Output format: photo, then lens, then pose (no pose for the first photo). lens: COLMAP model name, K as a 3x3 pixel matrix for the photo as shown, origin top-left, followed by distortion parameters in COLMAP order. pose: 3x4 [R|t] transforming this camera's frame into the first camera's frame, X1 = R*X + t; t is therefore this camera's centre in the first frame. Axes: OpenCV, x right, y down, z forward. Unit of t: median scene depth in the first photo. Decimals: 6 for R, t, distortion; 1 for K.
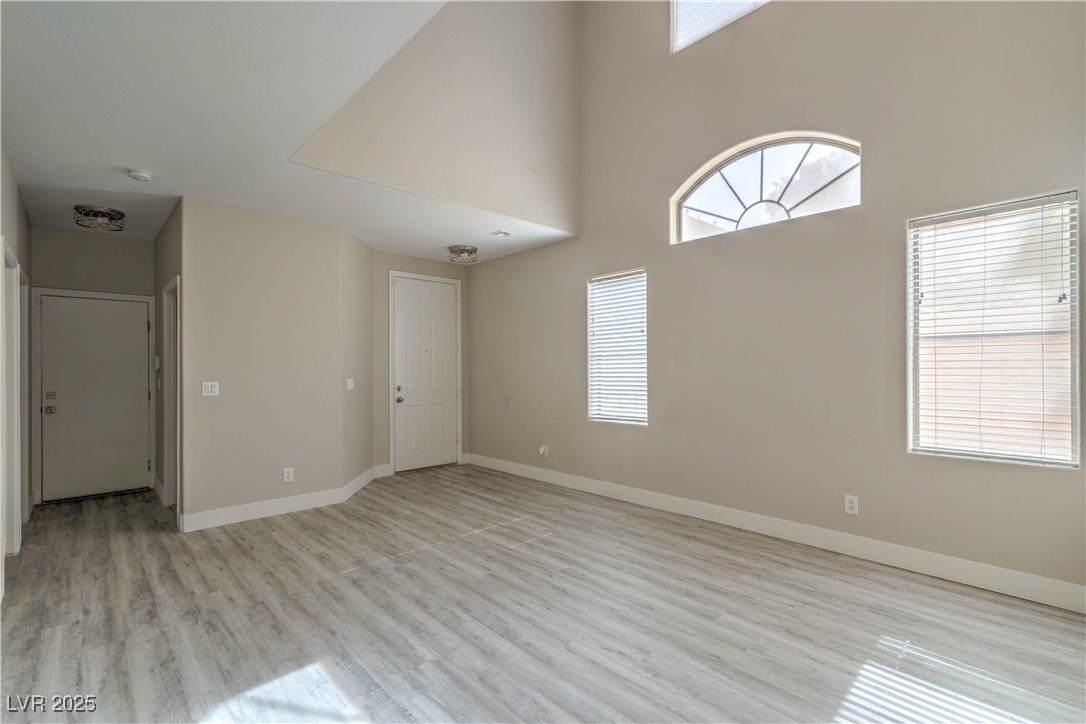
lens RADIAL K [[497.0, 0, 545.4], [0, 497.0, 377.3], [0, 0, 1]] dist [0.005516, 0.002268]
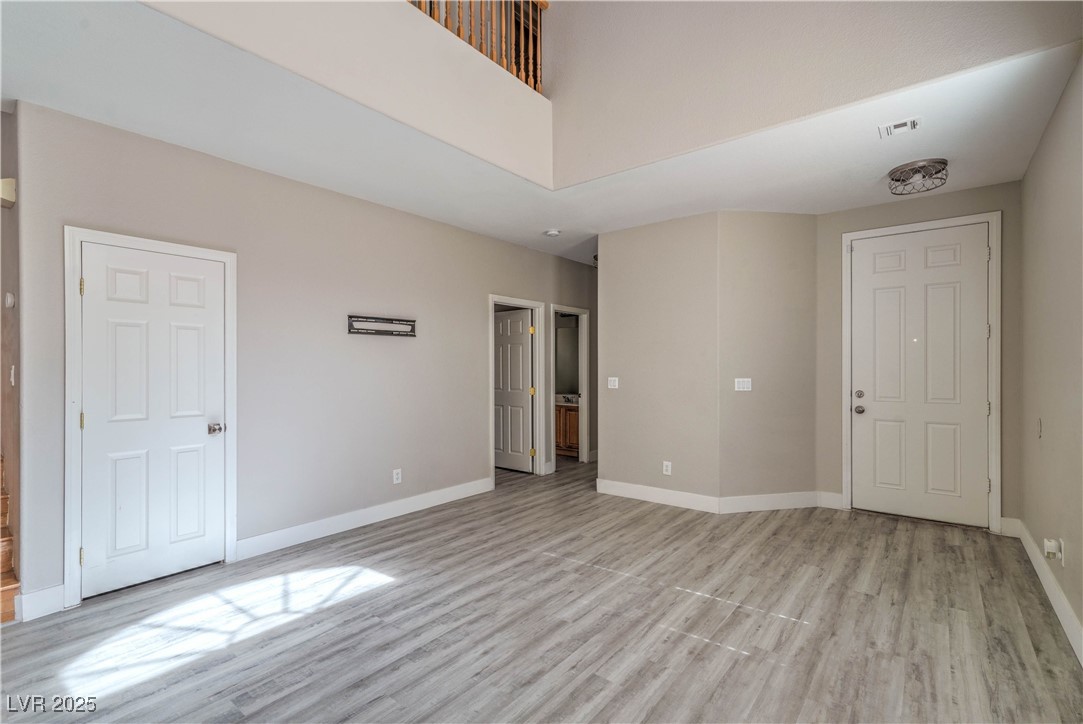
lens RADIAL K [[495.7, 0, 534.7], [0, 495.7, 365.5], [0, 0, 1]] dist [0.005516, 0.002268]
pose [[0.139357, 0.000834, -0.990242, 0.571465], [-0.015171, 0.999884, -0.001293, -0.015192], [0.990126, 0.015203, 0.139353, 0.703112]]
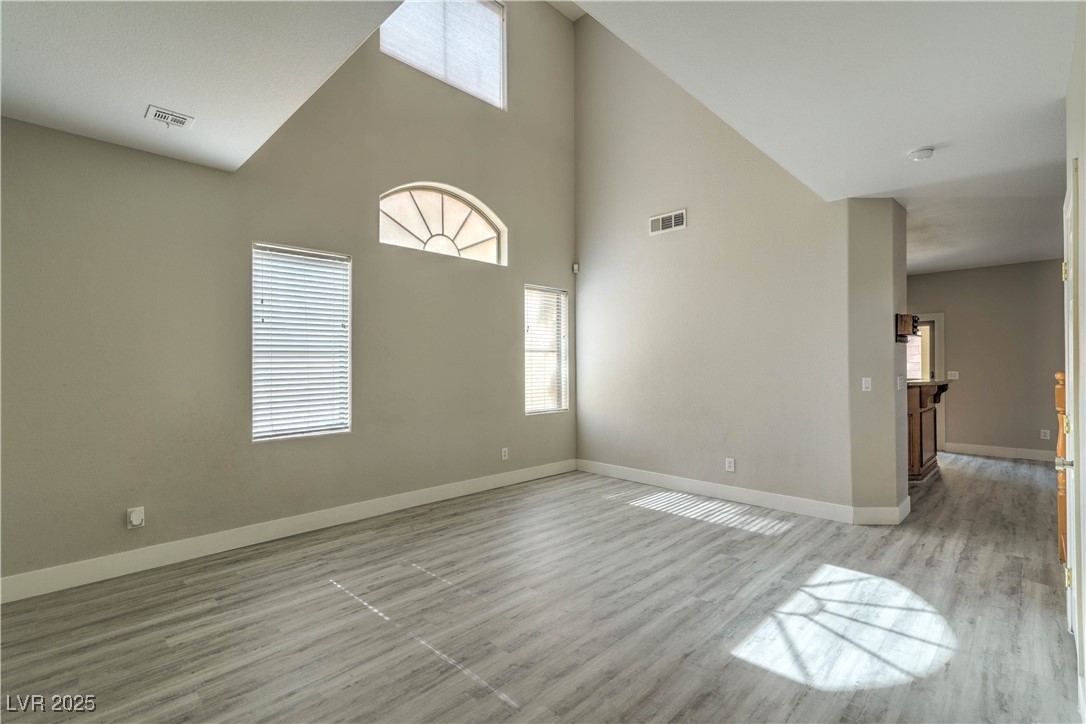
lens RADIAL K [[497.0, 0, 543.3], [0, 497.0, 365.2], [0, 0, 1]] dist [0.005516, 0.002268]
pose [[-0.043409, 0.007339, 0.999030, -0.878031], [0.022312, 0.999731, -0.006375, -0.011222], [-0.998808, 0.022014, -0.043561, 0.852500]]
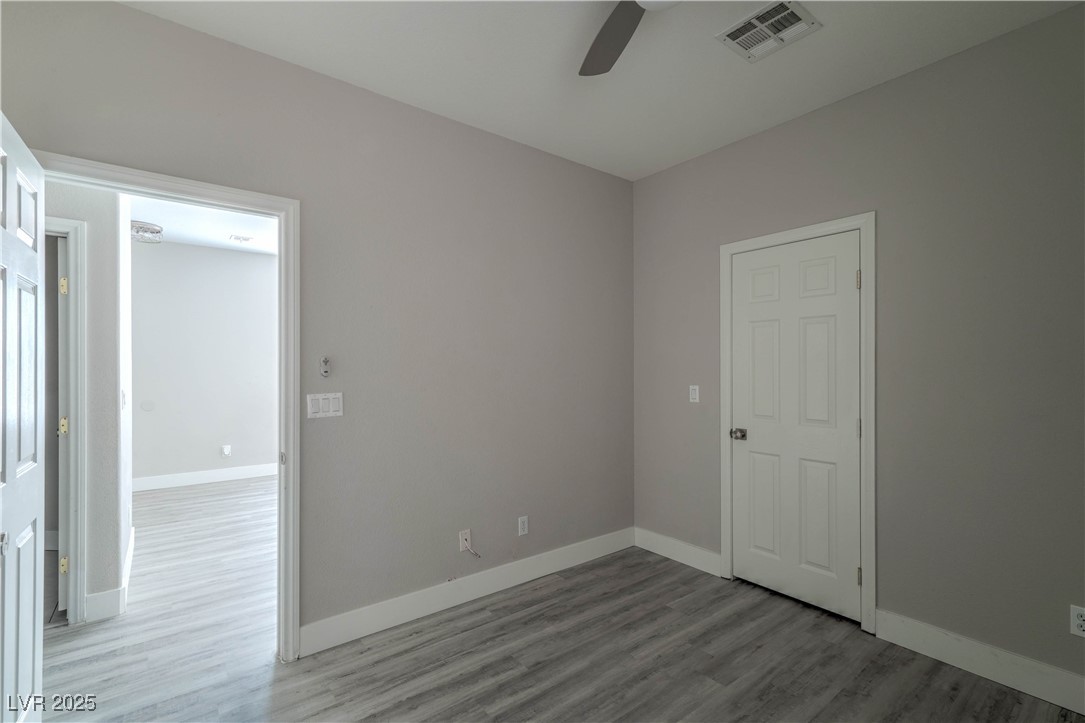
lens RADIAL K [[496.6, 0, 550.0], [0, 496.6, 363.8], [0, 0, 1]] dist [0.005516, 0.002268]
pose [[0.083911, 0.005613, 0.996457, -1.448117], [0.024205, 0.999678, -0.007669, -0.004049], [-0.996179, 0.024763, 0.083748, 0.391920]]
